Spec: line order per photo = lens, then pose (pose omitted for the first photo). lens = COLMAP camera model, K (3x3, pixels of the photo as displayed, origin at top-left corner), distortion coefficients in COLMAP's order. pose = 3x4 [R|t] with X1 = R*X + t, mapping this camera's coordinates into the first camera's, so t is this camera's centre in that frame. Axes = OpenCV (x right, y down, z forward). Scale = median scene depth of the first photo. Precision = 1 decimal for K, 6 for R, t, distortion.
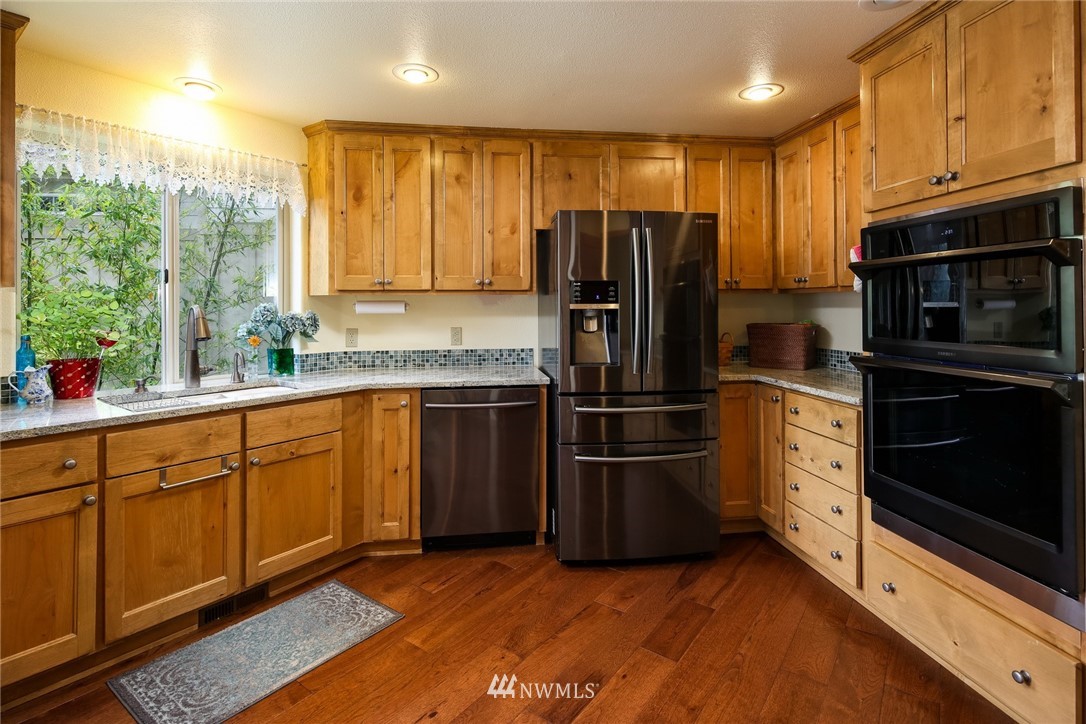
lens RADIAL K [[541.1, 0, 526.9], [0, 541.1, 306.5], [0, 0, 1]] dist [0.008364, -0.004226]
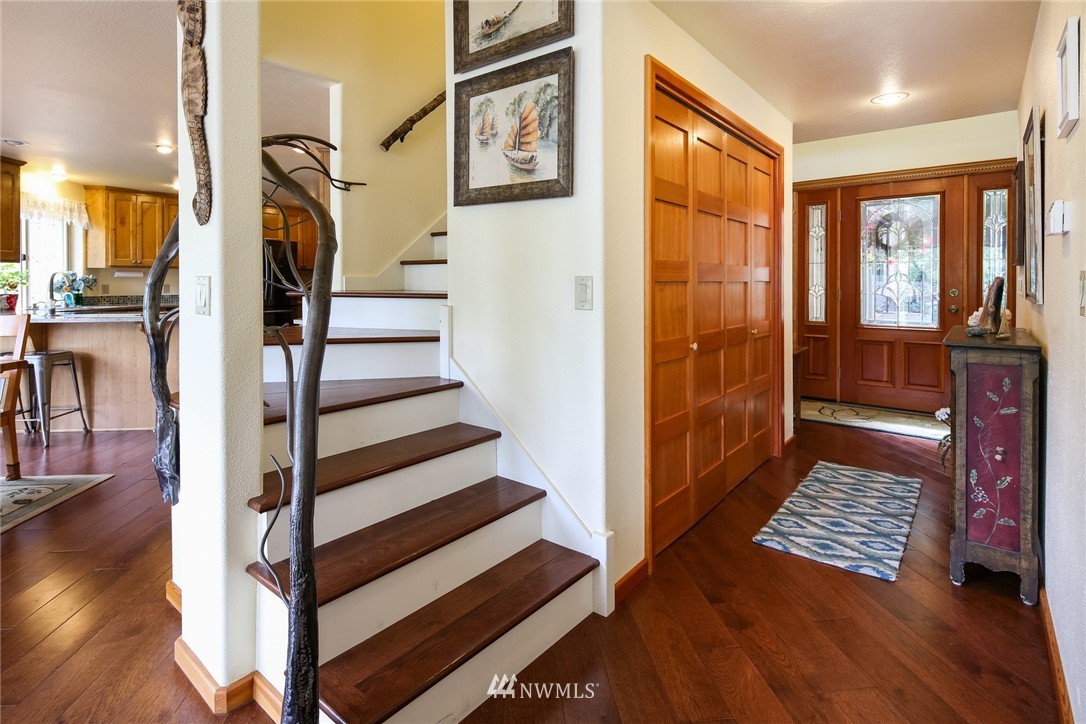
lens RADIAL K [[541.1, 0, 546.1], [0, 541.1, 289.5], [0, 0, 1]] dist [0.008364, -0.004226]
pose [[0.720845, -0.007062, 0.693060, -0.746182], [-0.000185, 0.999946, 0.010381, 0.051568], [-0.693096, -0.007611, 0.720805, -2.154343]]
